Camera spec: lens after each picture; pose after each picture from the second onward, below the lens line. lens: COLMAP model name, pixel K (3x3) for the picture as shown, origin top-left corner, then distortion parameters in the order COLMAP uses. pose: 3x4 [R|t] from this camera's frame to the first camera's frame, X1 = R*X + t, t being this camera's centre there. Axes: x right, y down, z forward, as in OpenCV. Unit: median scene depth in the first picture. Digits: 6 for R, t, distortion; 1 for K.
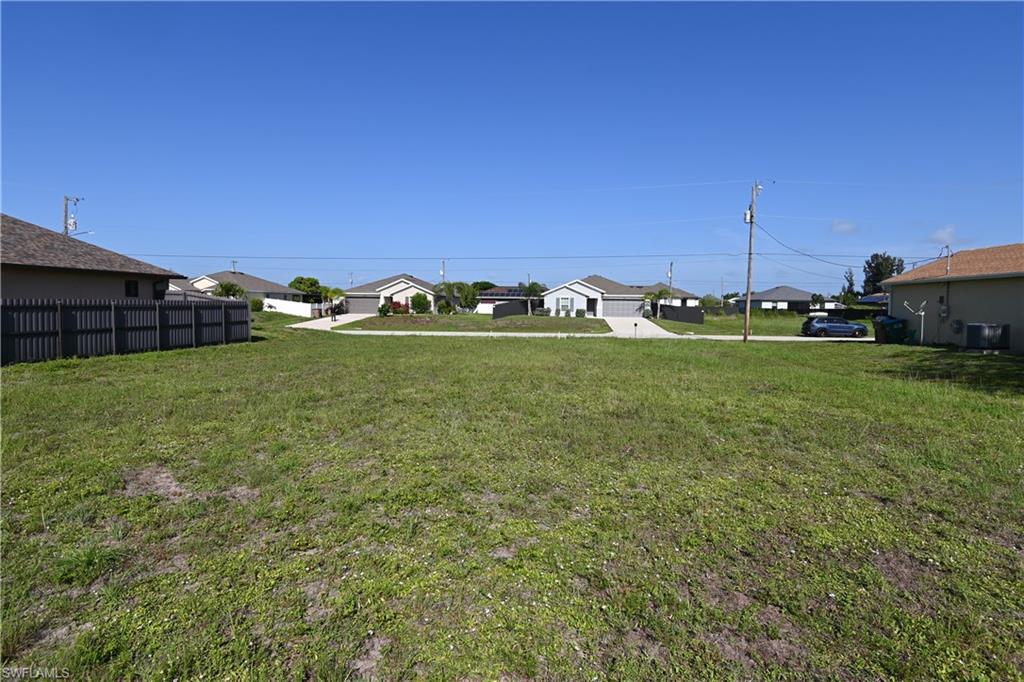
lens RADIAL K [[558.2, 0, 512.0], [0, 558.2, 341.0], [0, 0, 1]] dist [0.000051, 0.000123]
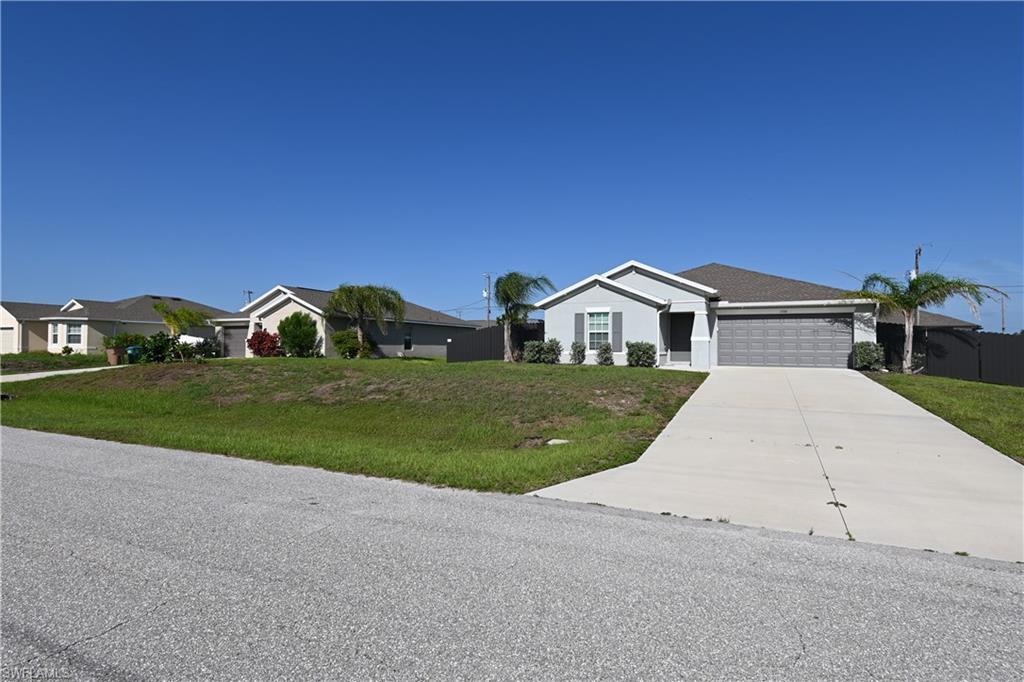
lens RADIAL K [[542.0, 0, 512.0], [0, 542.0, 341.0], [0, 0, 1]] dist [-0.000674, -0.000164]
pose [[0.946235, -0.008156, -0.323377, 0.154865], [-0.021892, 0.995775, -0.089176, -0.026669], [0.322738, 0.091461, 0.942059, 0.653089]]
